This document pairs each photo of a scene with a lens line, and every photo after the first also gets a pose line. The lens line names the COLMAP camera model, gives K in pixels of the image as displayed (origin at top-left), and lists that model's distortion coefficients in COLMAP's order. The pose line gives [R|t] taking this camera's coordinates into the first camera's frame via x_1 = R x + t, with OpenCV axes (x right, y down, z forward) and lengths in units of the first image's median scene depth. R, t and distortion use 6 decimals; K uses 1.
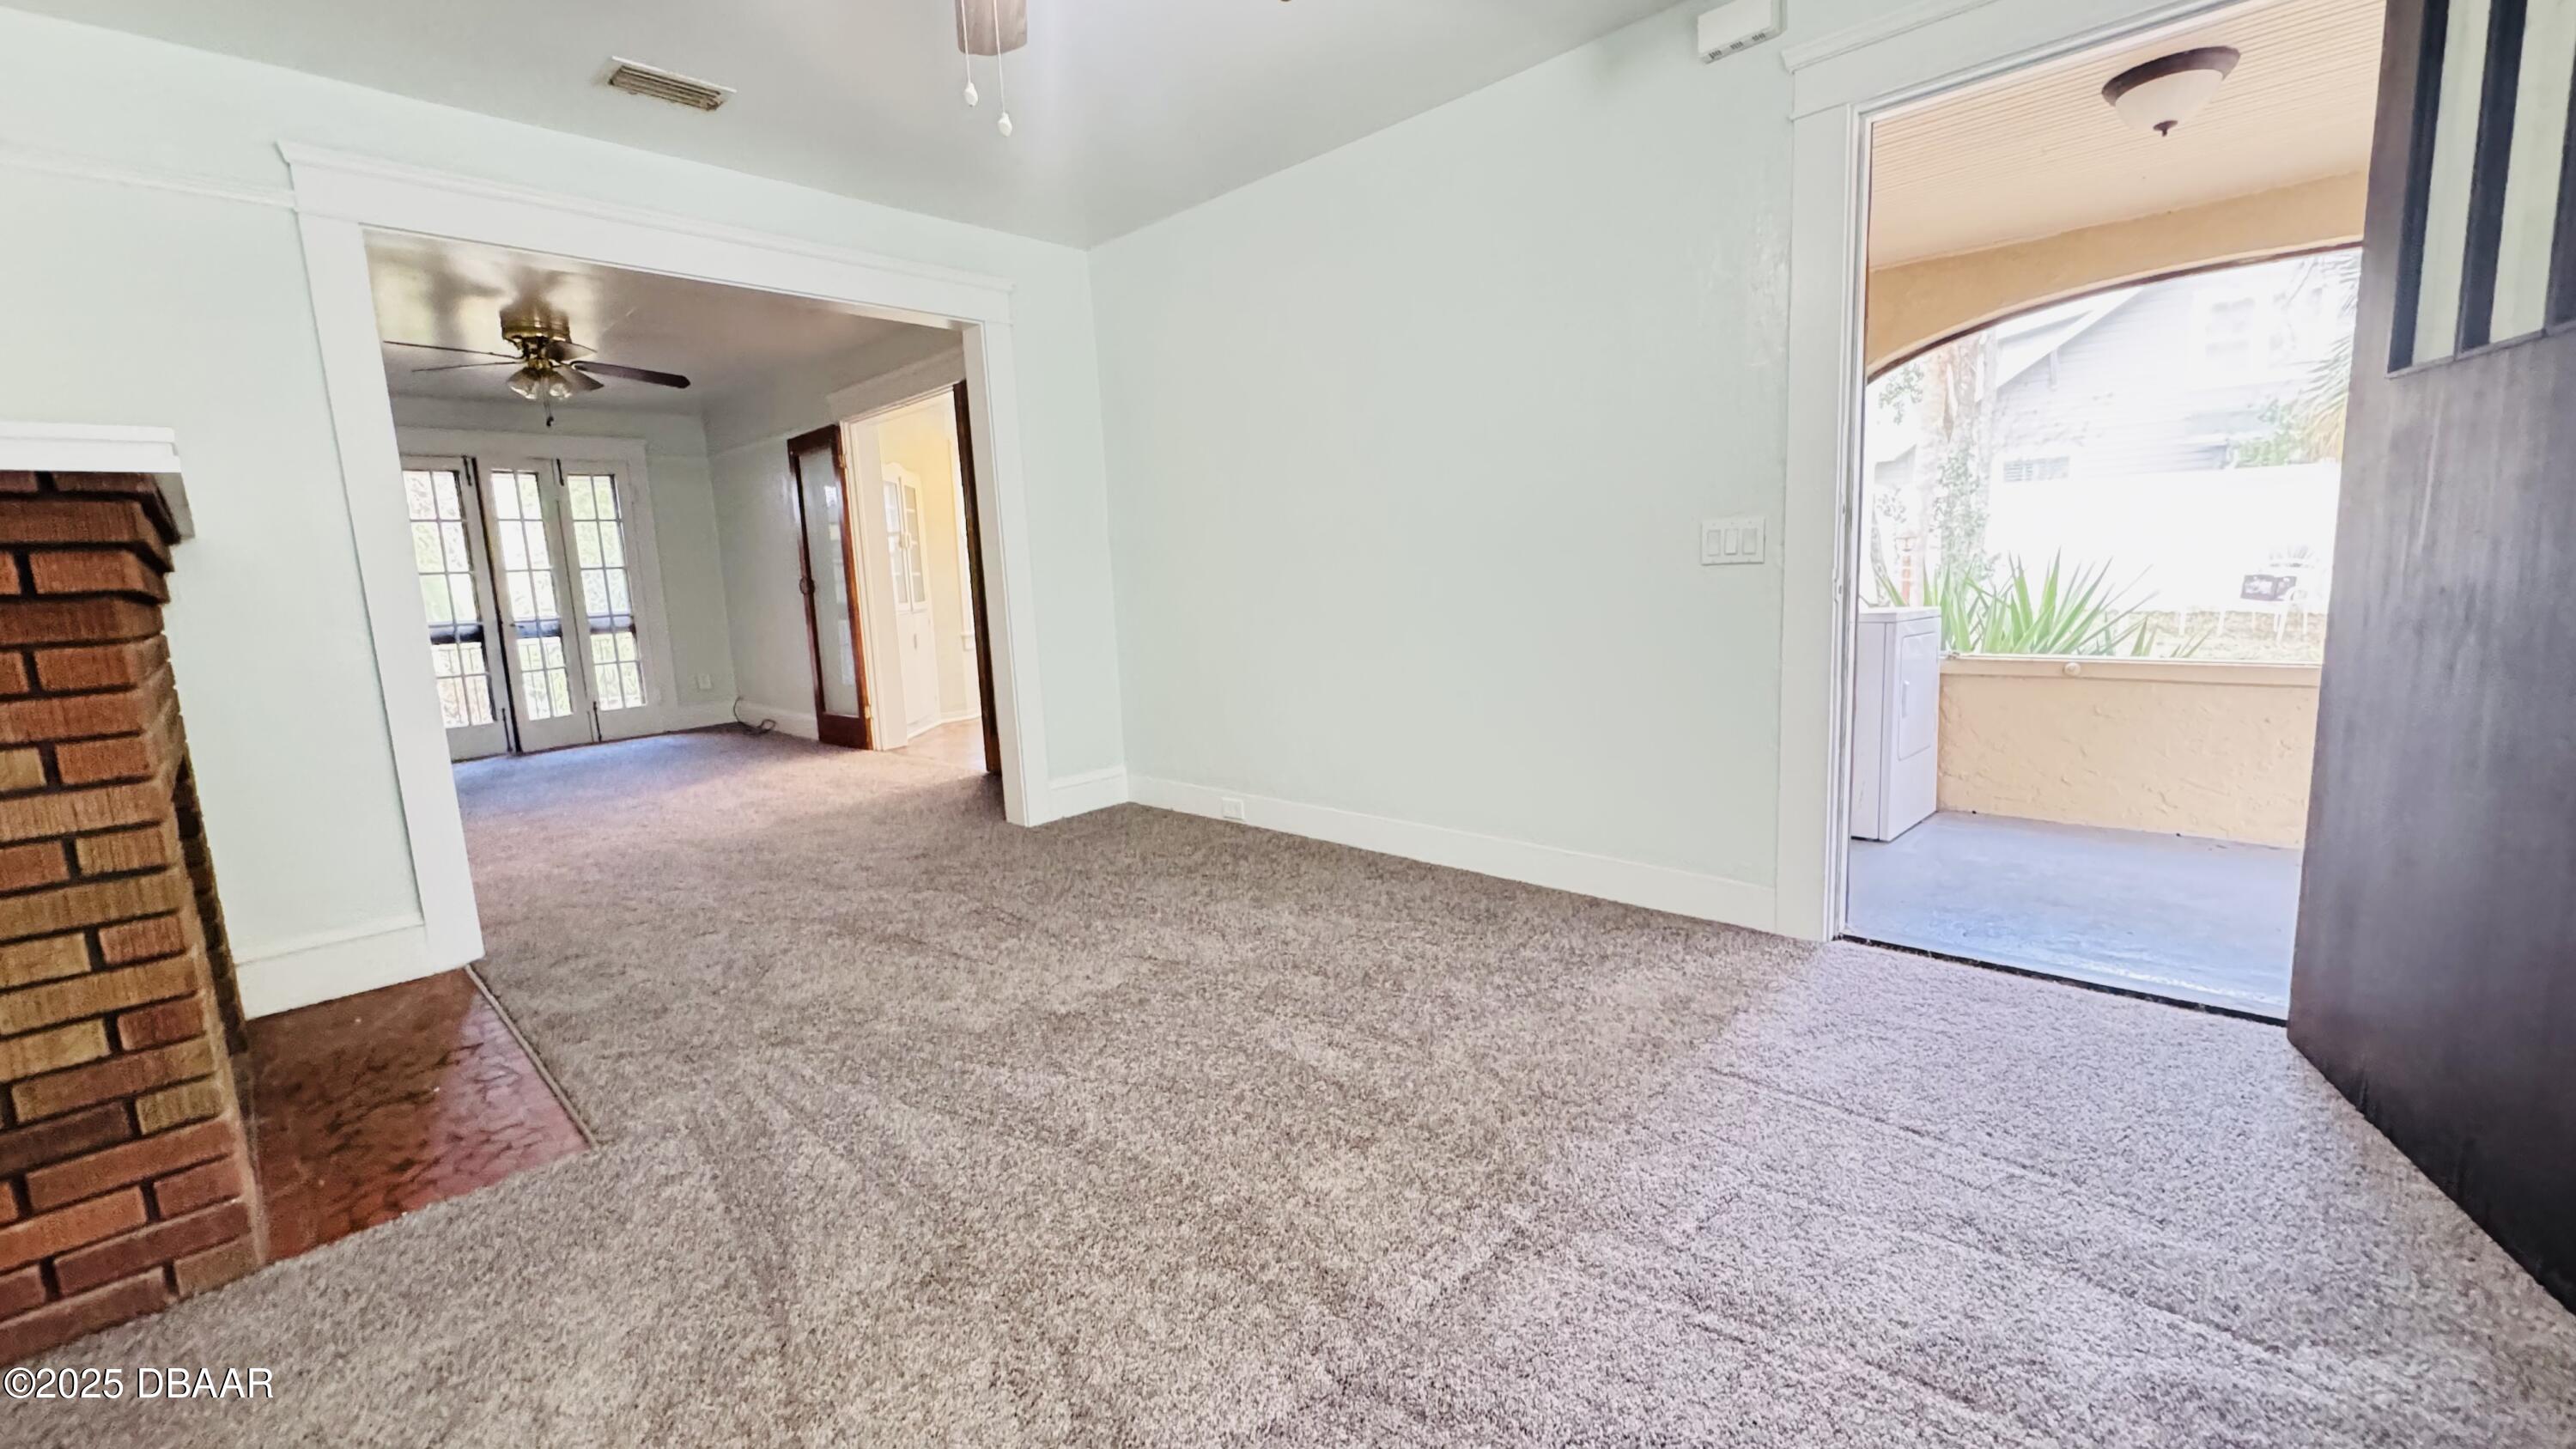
lens RADIAL K [[1030.7, 0, 1289.2], [0, 1030.7, 719.1], [0, 0, 1]] dist [-0.001452, -0.000038]
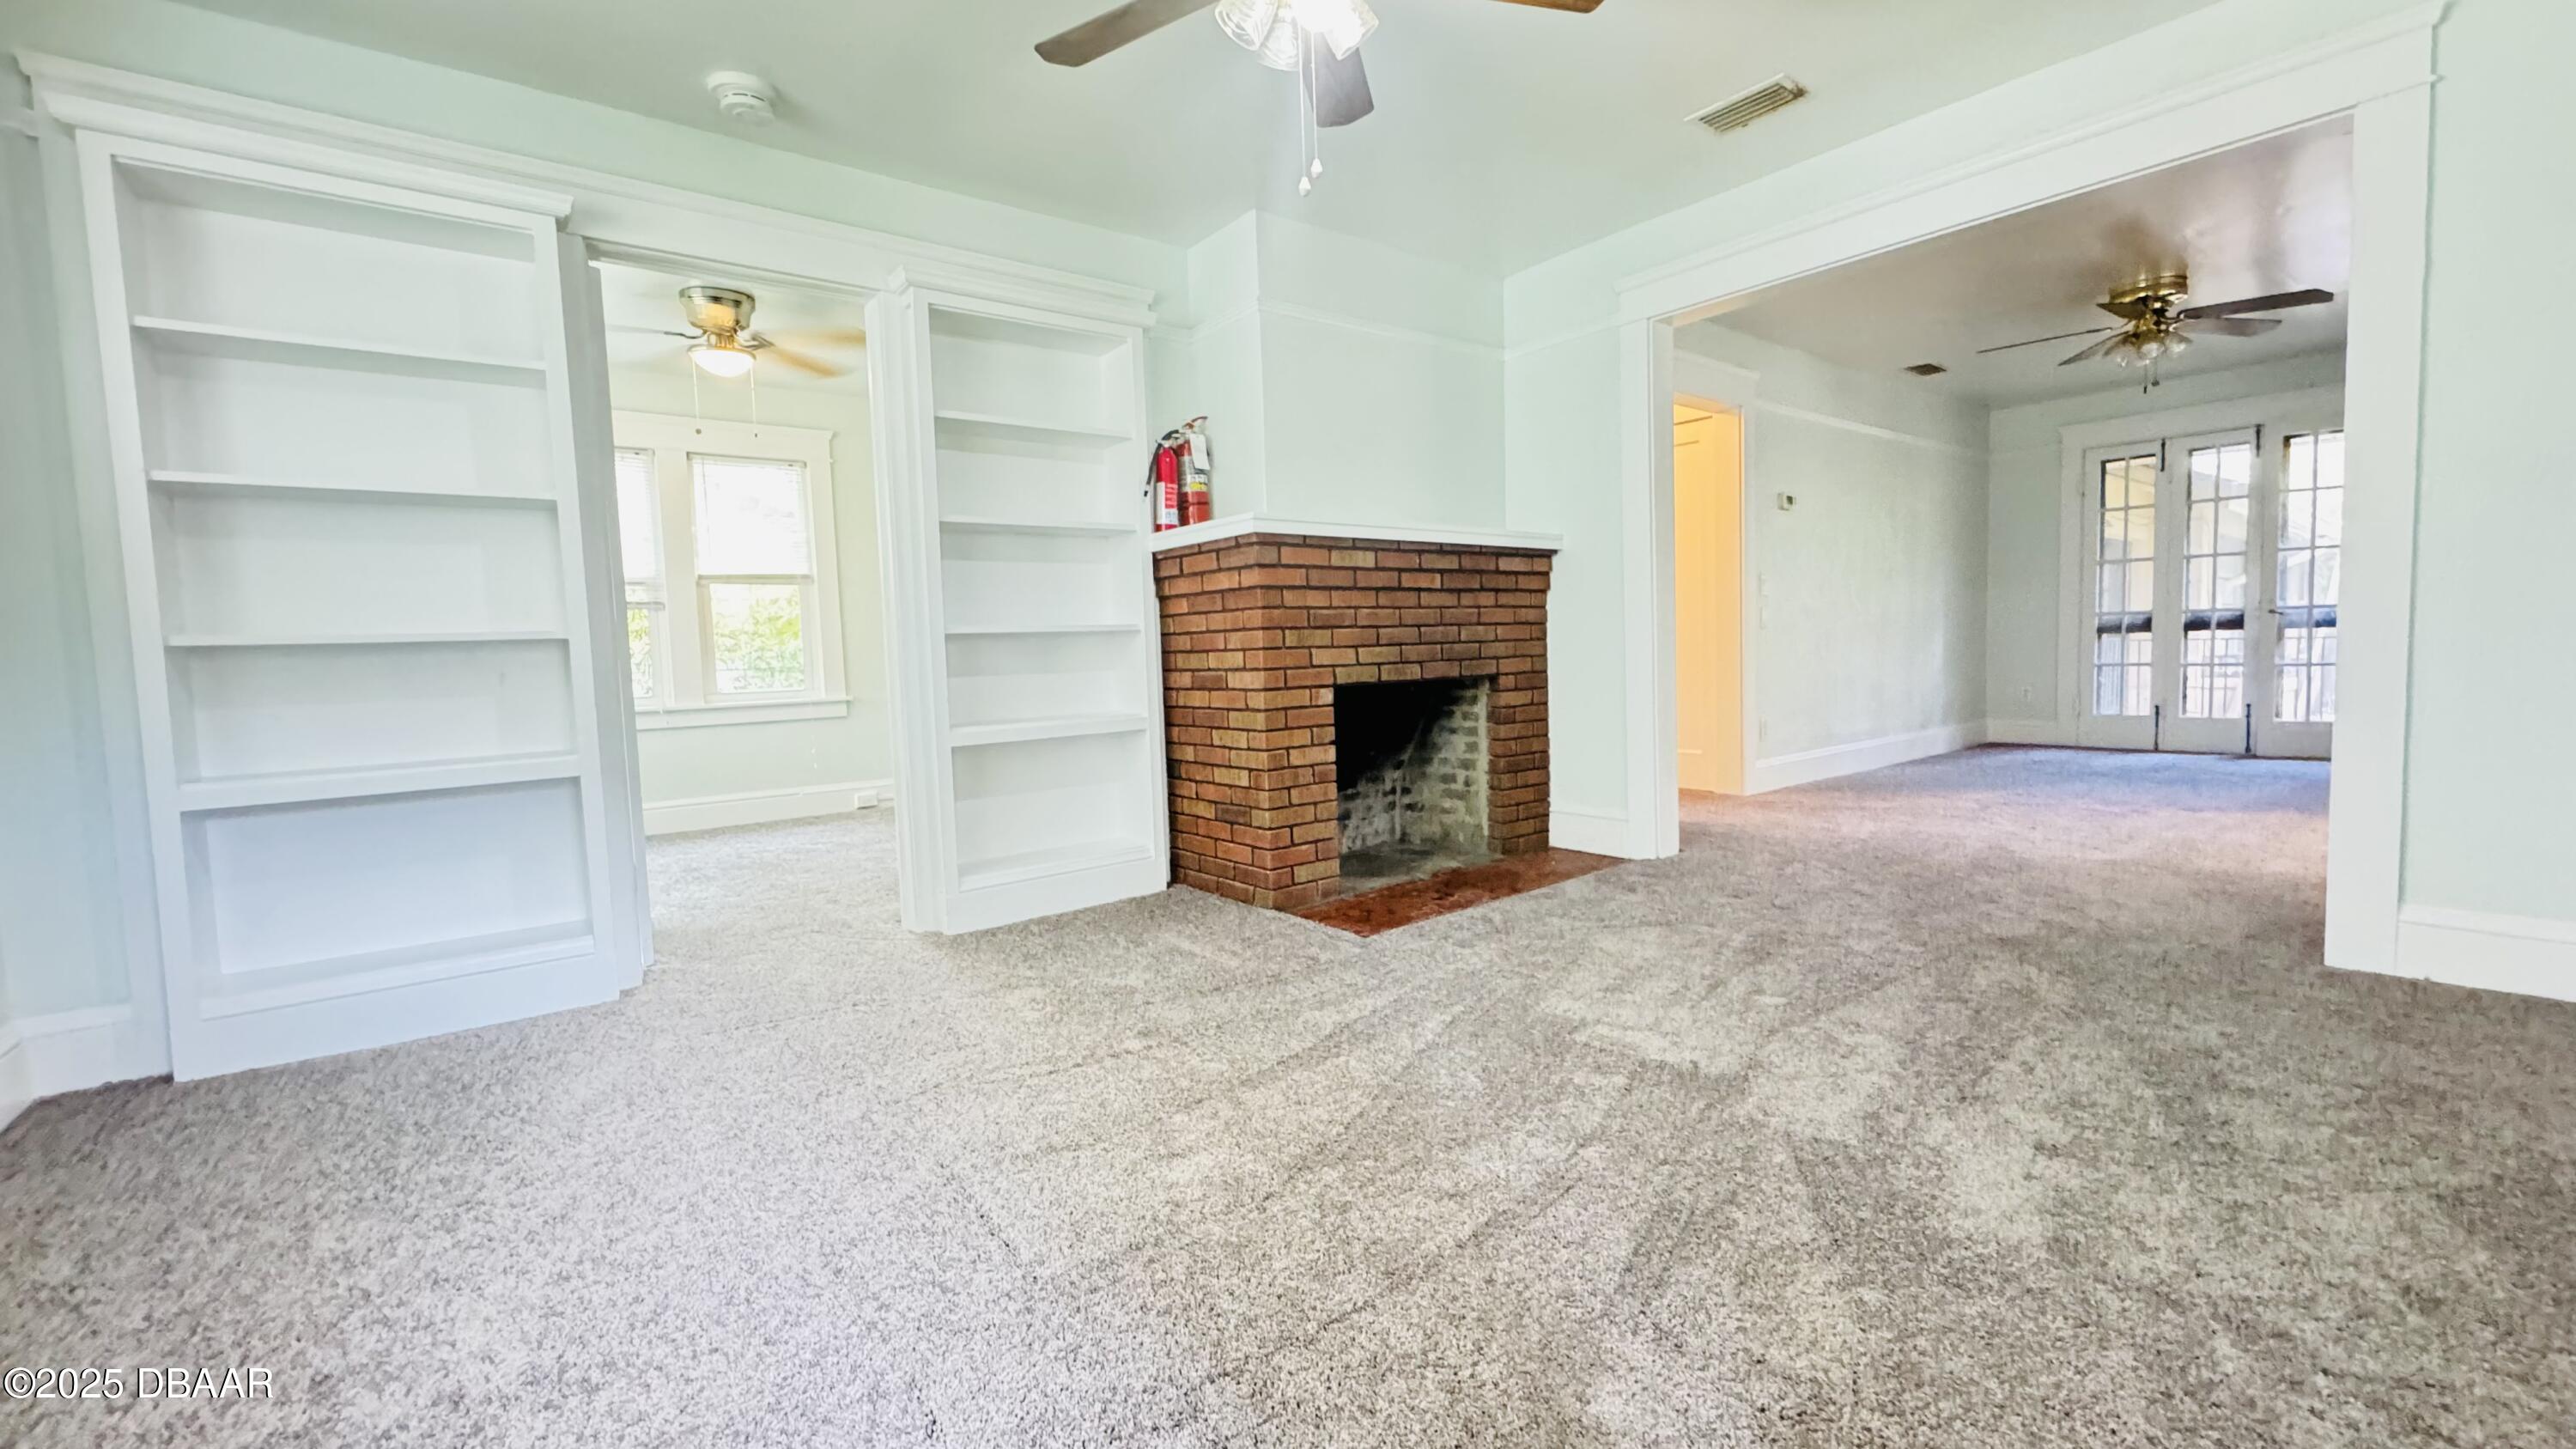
lens RADIAL K [[1030.7, 0, 1282.8], [0, 1030.7, 716.5], [0, 0, 1]] dist [-0.001452, -0.000038]
pose [[-0.144003, 0.115735, -0.982786, 0.530115], [-0.103395, 0.985942, 0.131257, -0.067935], [0.984161, 0.120517, -0.130012, 0.654305]]
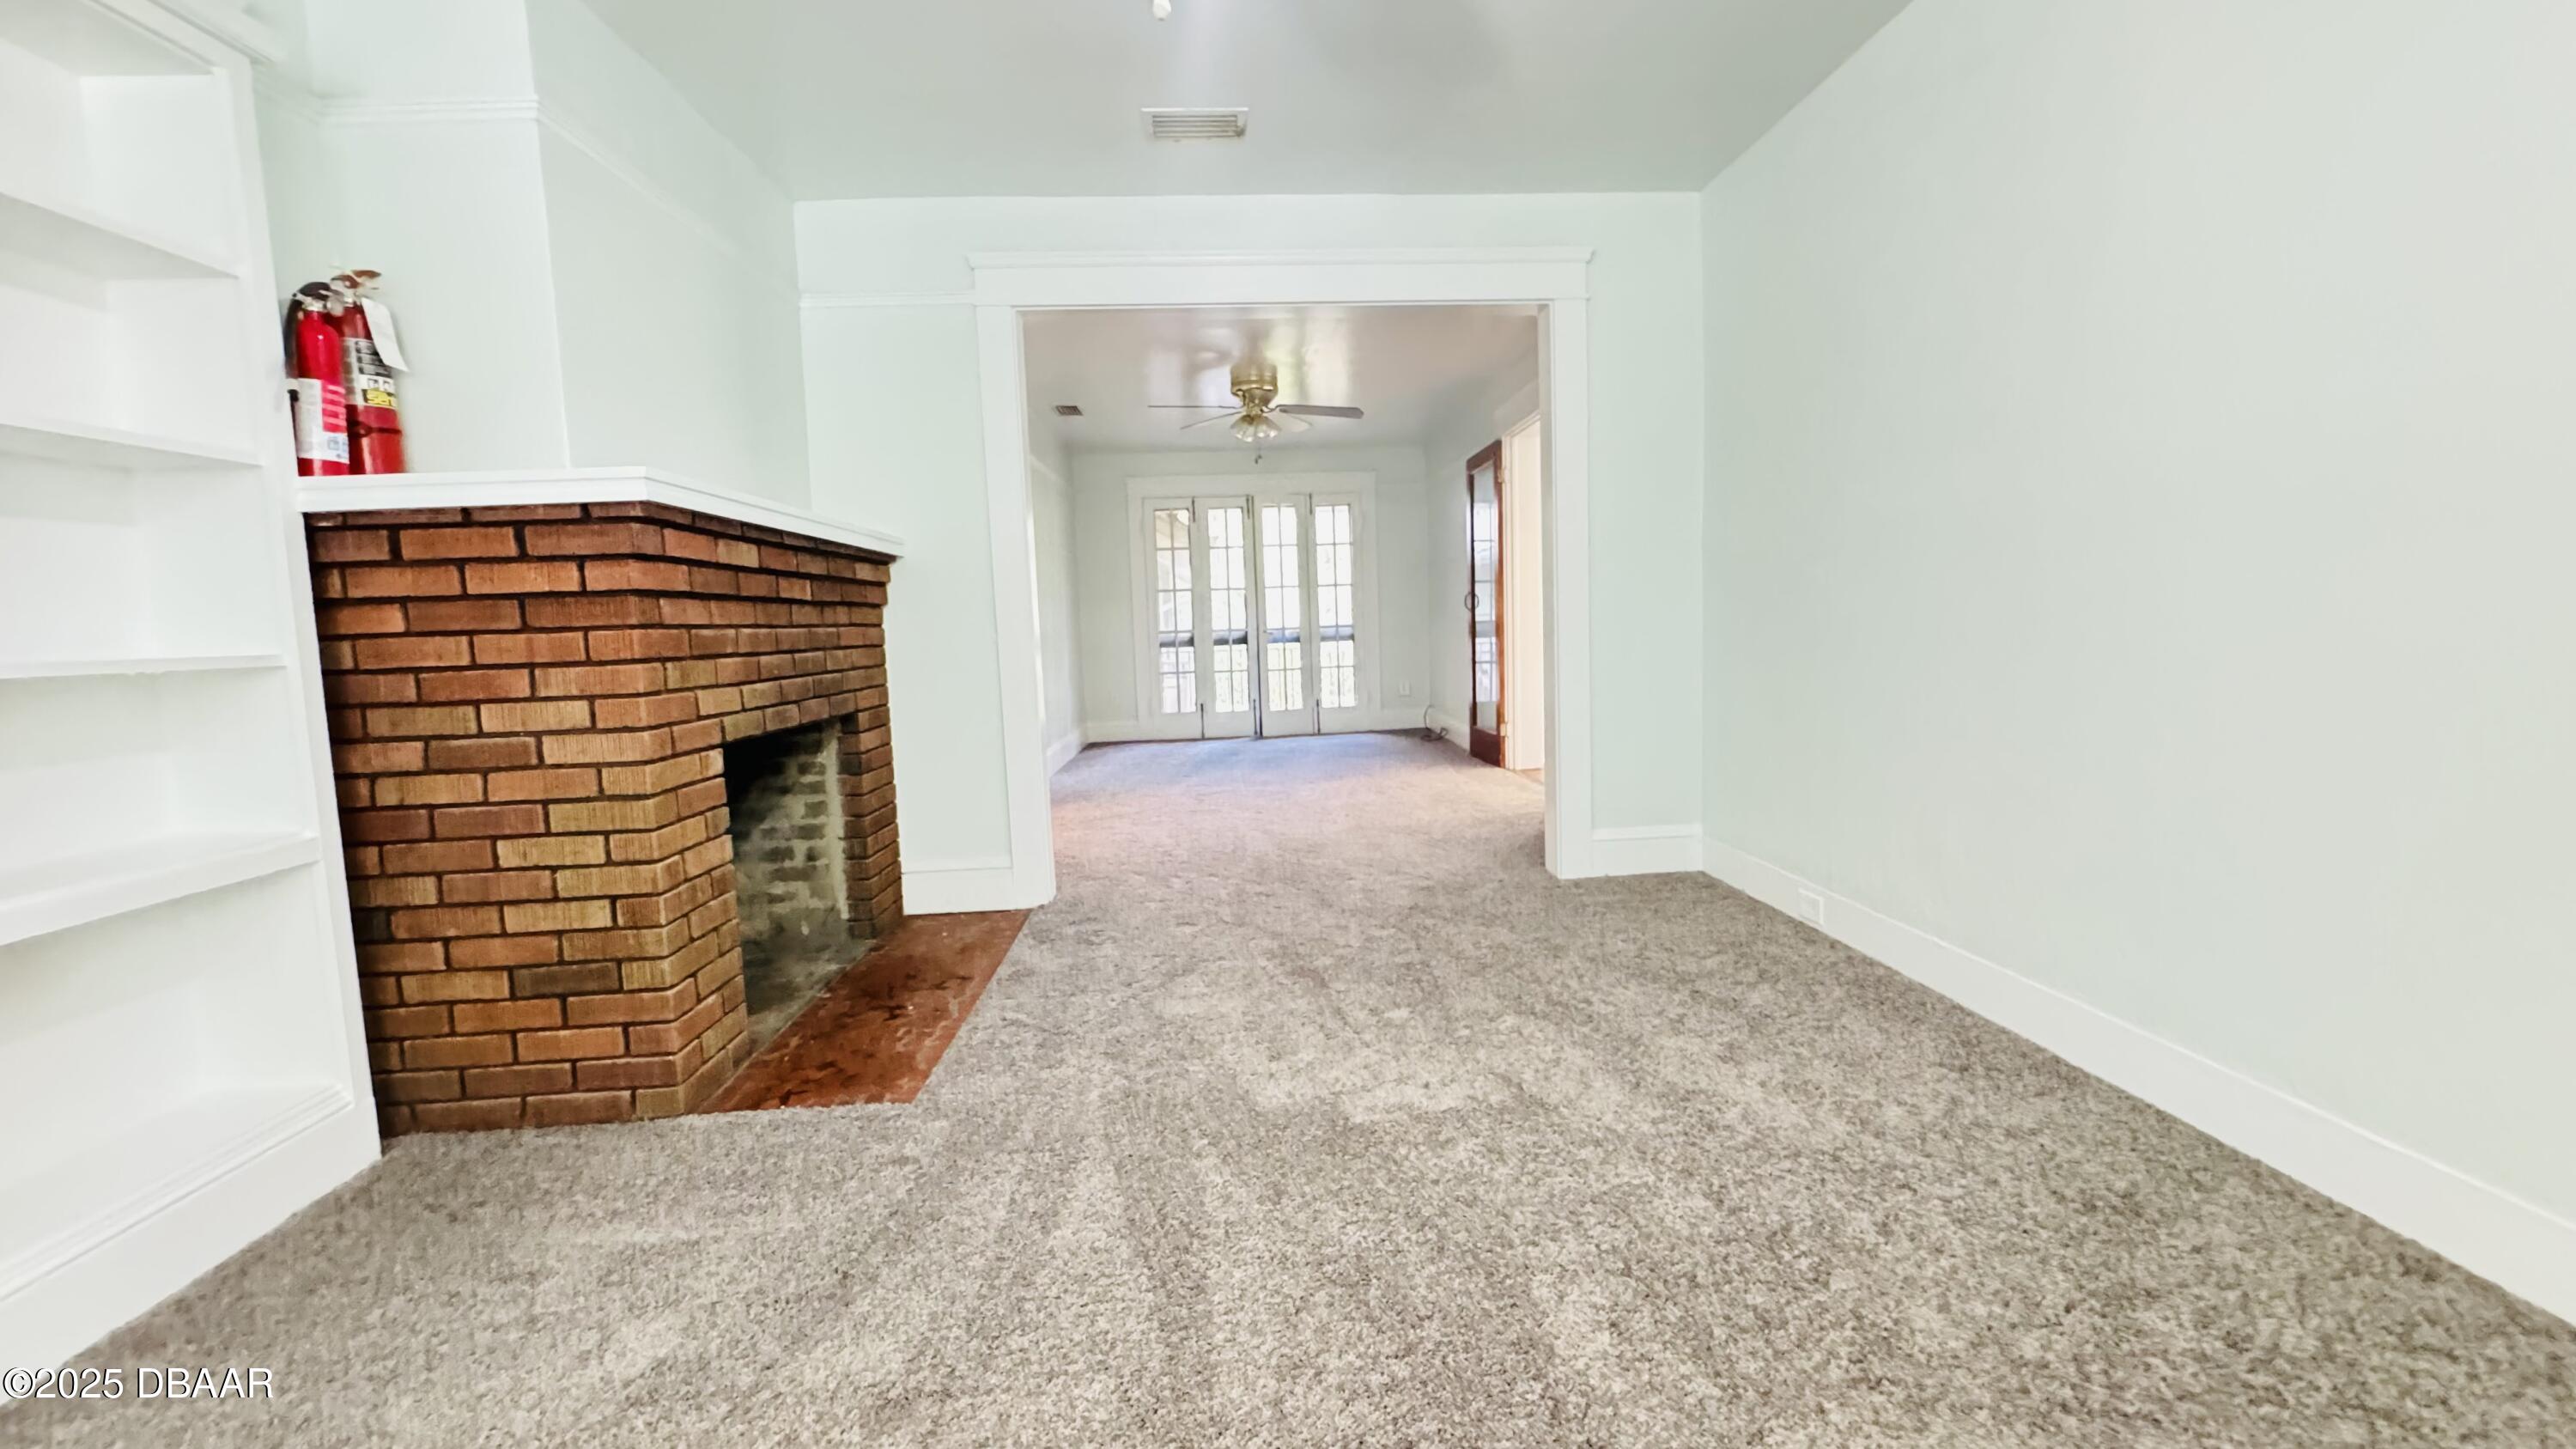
lens RADIAL K [[1030.7, 0, 1289.5], [0, 1030.7, 717.7], [0, 0, 1]] dist [-0.001452, -0.000038]
pose [[0.736202, 0.083453, -0.671597, 0.202639], [-0.097420, 0.995101, 0.016860, -0.030207], [0.669713, 0.053015, 0.740725, 0.276221]]
